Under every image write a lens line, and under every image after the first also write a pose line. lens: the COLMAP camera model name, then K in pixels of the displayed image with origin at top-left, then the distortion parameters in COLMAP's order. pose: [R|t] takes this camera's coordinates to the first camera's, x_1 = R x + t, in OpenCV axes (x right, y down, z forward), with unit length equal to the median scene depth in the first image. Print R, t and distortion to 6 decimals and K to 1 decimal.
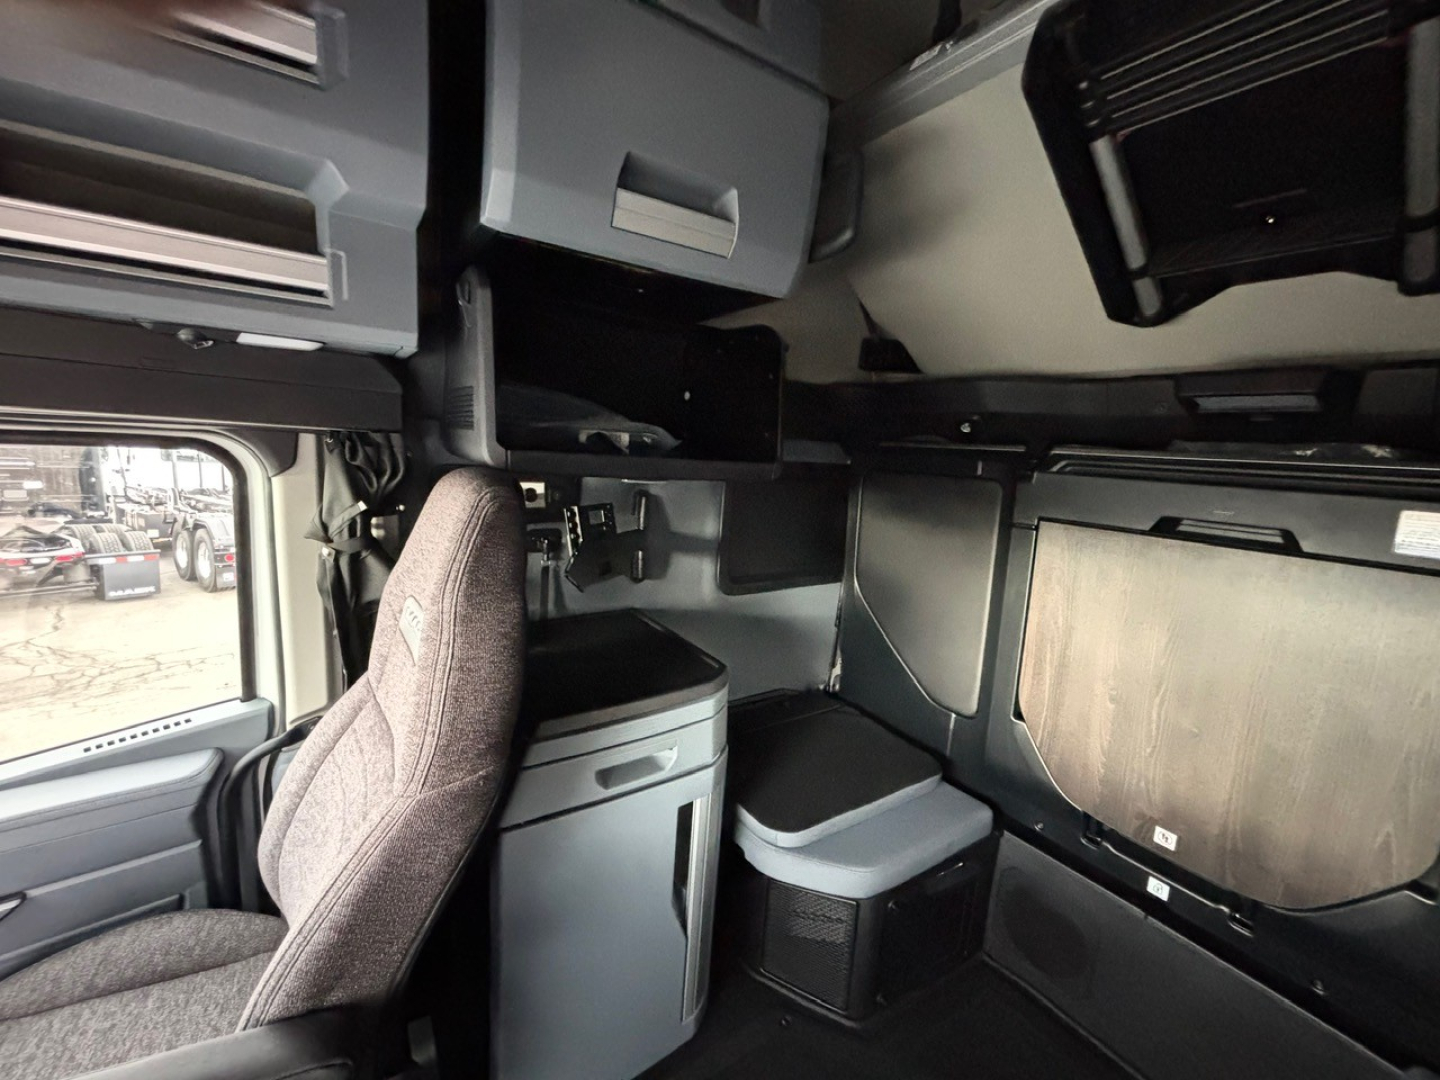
lens RADIAL K [[578.7, 0, 716.8], [0, 578.7, 530.1], [0, 0, 1]] dist [-0.000370, 0.000169]
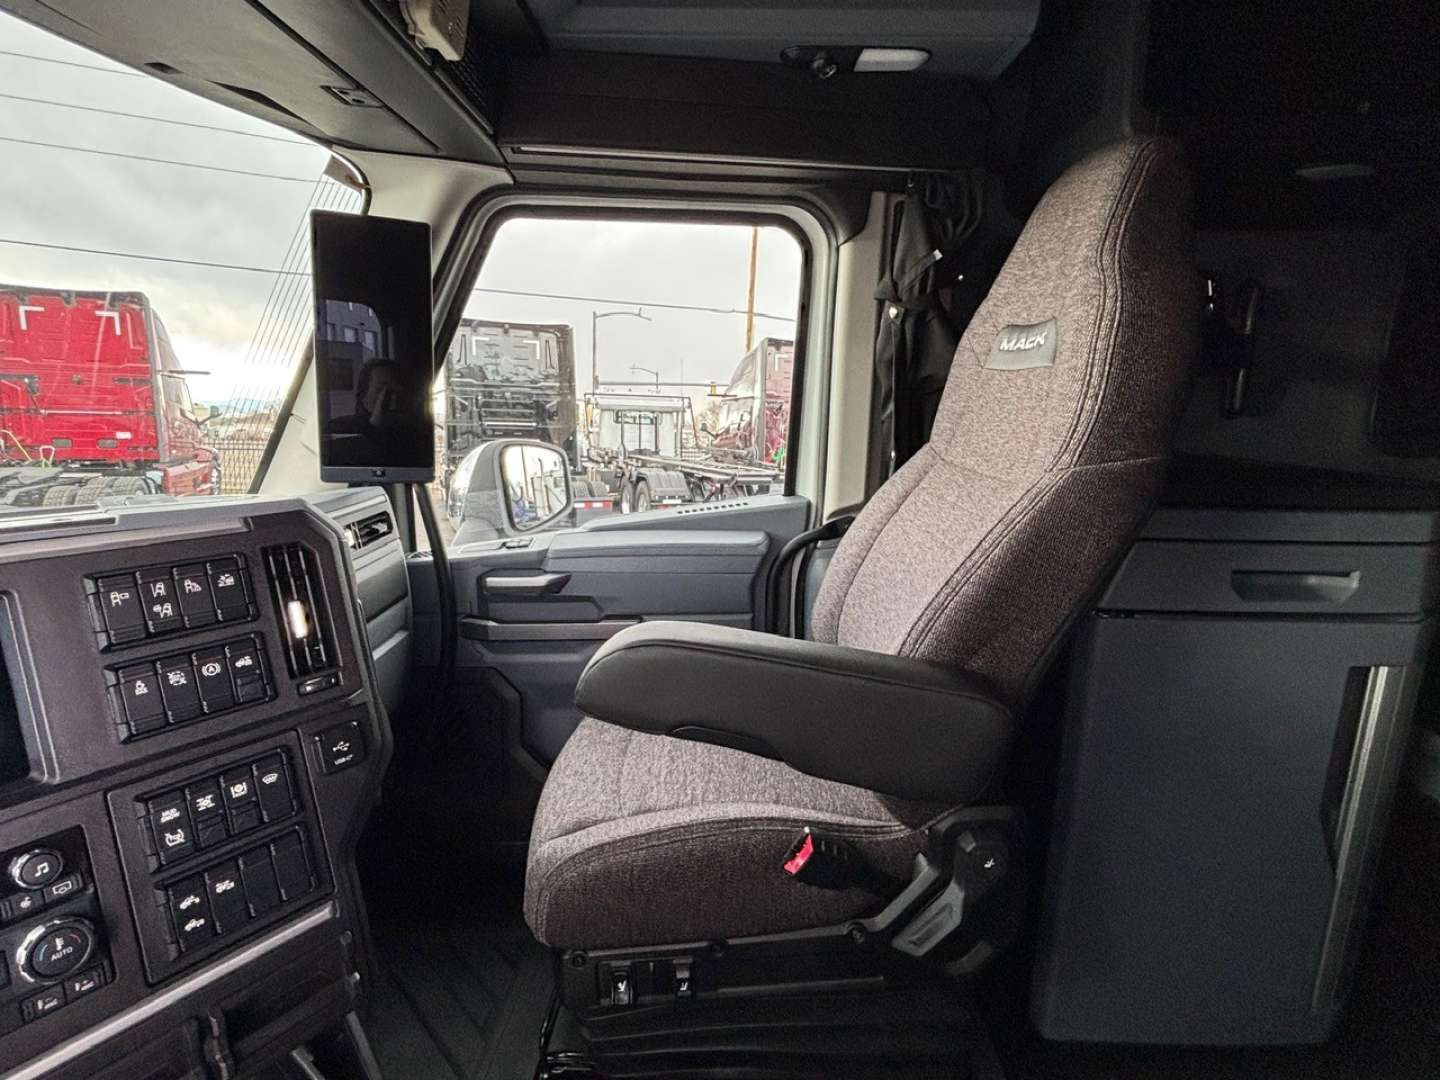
lens RADIAL K [[721.6, 0, 711.6], [0, 721.6, 541.2], [0, 0, 1]] dist [-0.004004, 0.000691]
pose [[0.823257, 0.067361, -0.563657, -0.226058], [-0.059289, 0.997707, 0.032638, 0.366673], [0.564563, 0.006549, 0.825364, -0.117189]]
